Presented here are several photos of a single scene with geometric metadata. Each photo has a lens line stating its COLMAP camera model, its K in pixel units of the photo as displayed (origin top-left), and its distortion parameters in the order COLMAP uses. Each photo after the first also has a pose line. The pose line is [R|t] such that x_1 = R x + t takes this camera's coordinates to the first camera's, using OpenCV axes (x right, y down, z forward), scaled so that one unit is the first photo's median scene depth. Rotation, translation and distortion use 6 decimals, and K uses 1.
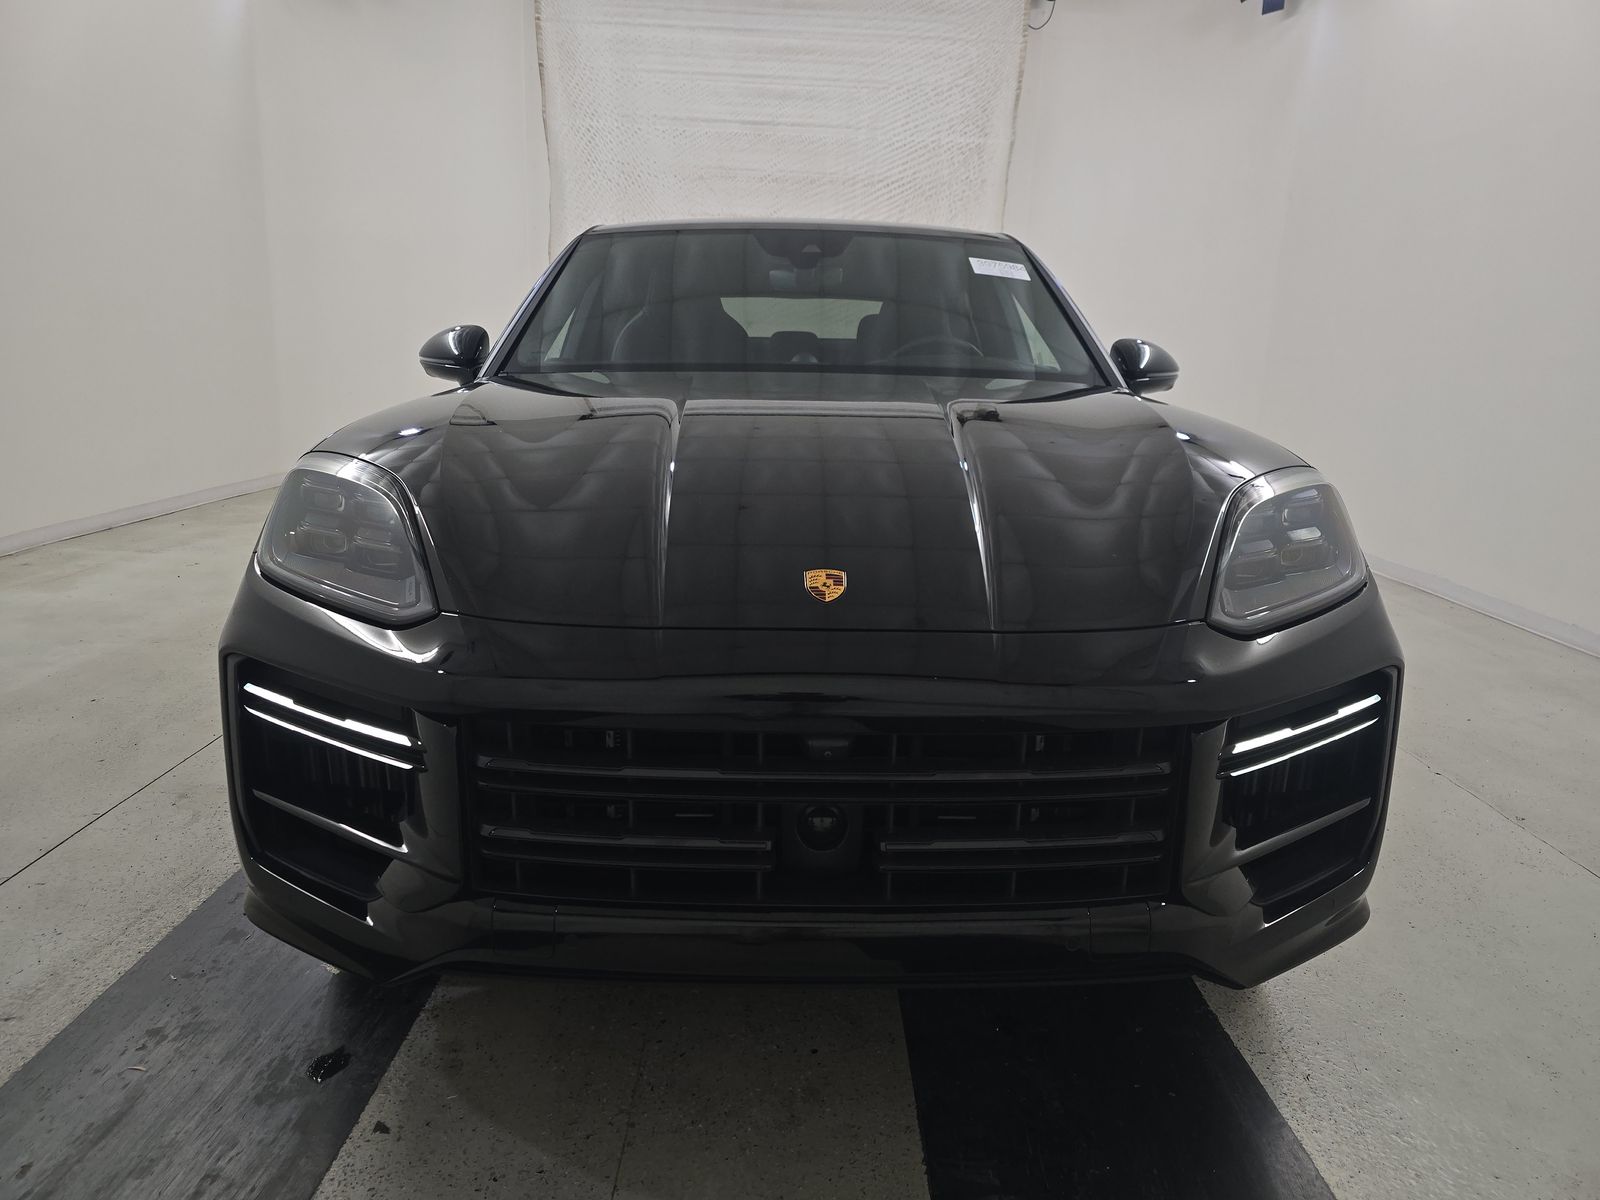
lens RADIAL K [[1065.5, 0, 797.4], [0, 1065.5, 597.2], [0, 0, 1]] dist [0.029130, -0.026007]
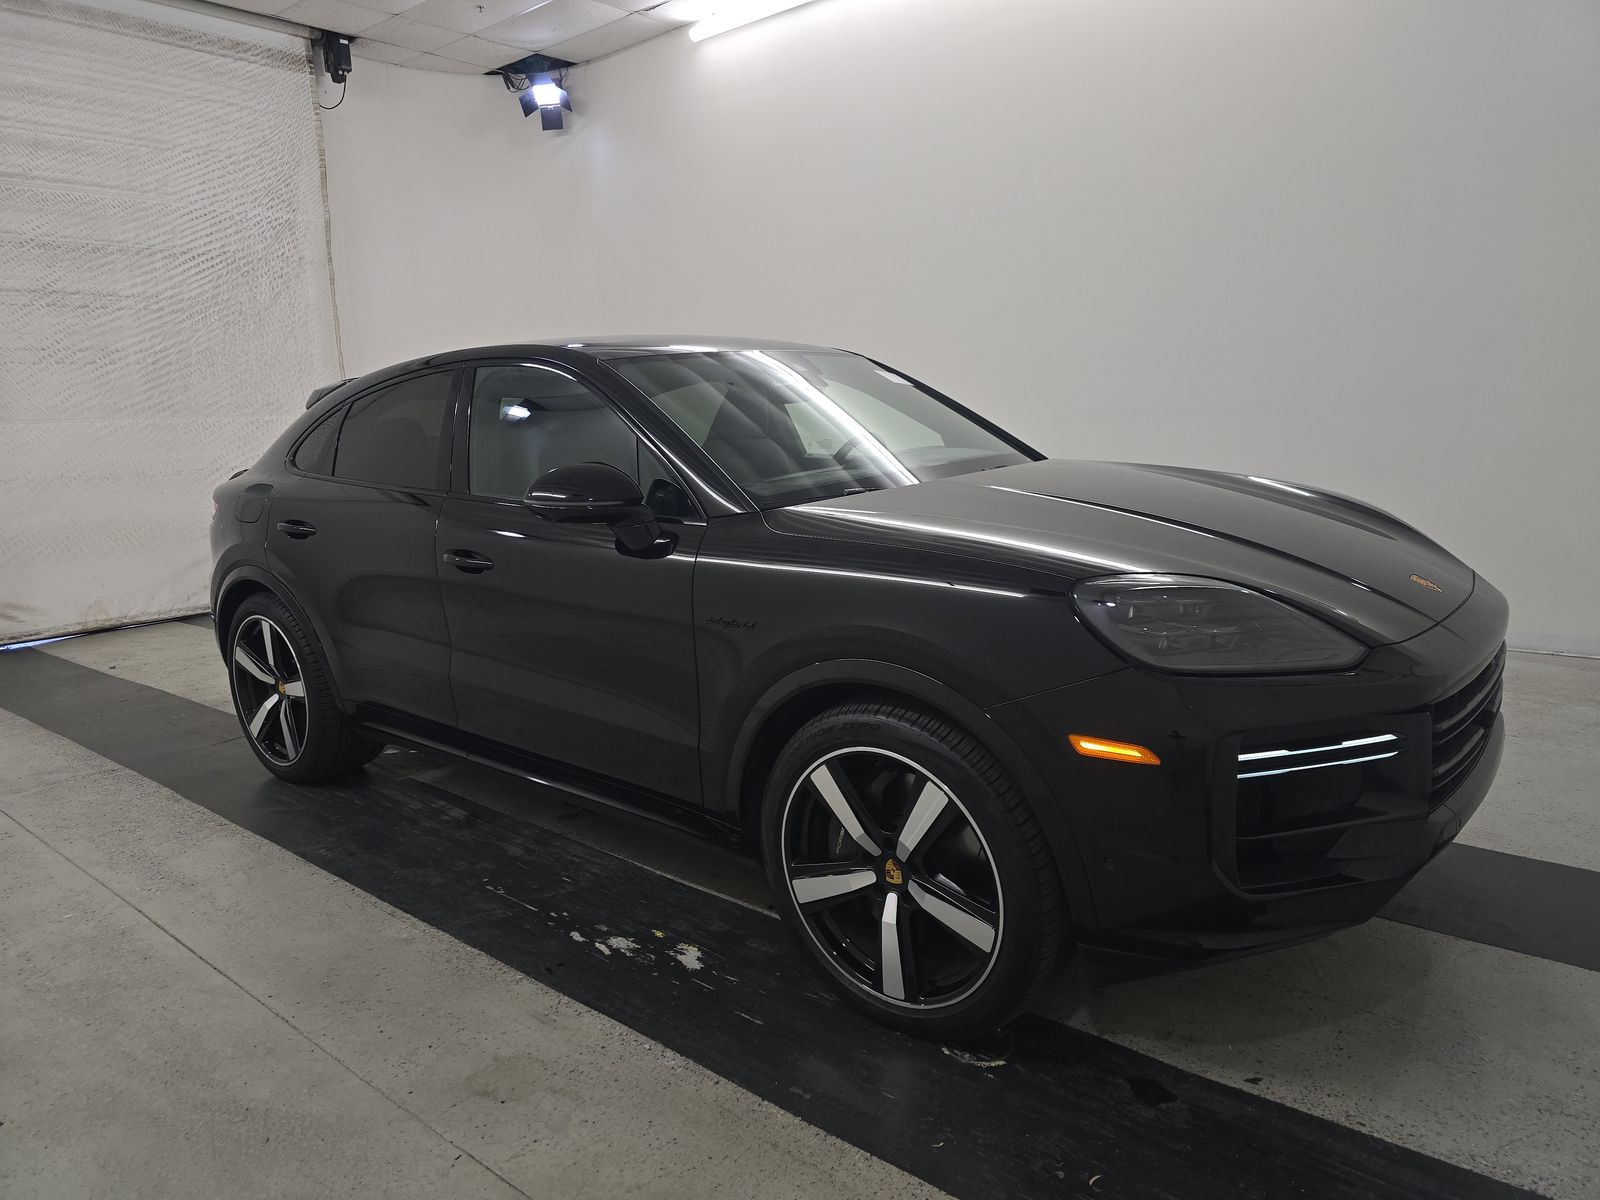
lens RADIAL K [[1065.5, 0, 798.7], [0, 1065.5, 595.0], [0, 0, 1]] dist [0.029130, -0.026007]
pose [[0.652856, -0.189243, 0.733462, -0.294496], [0.227119, 0.972644, 0.048795, -0.047631], [-0.722631, 0.134727, 0.677977, 0.083697]]
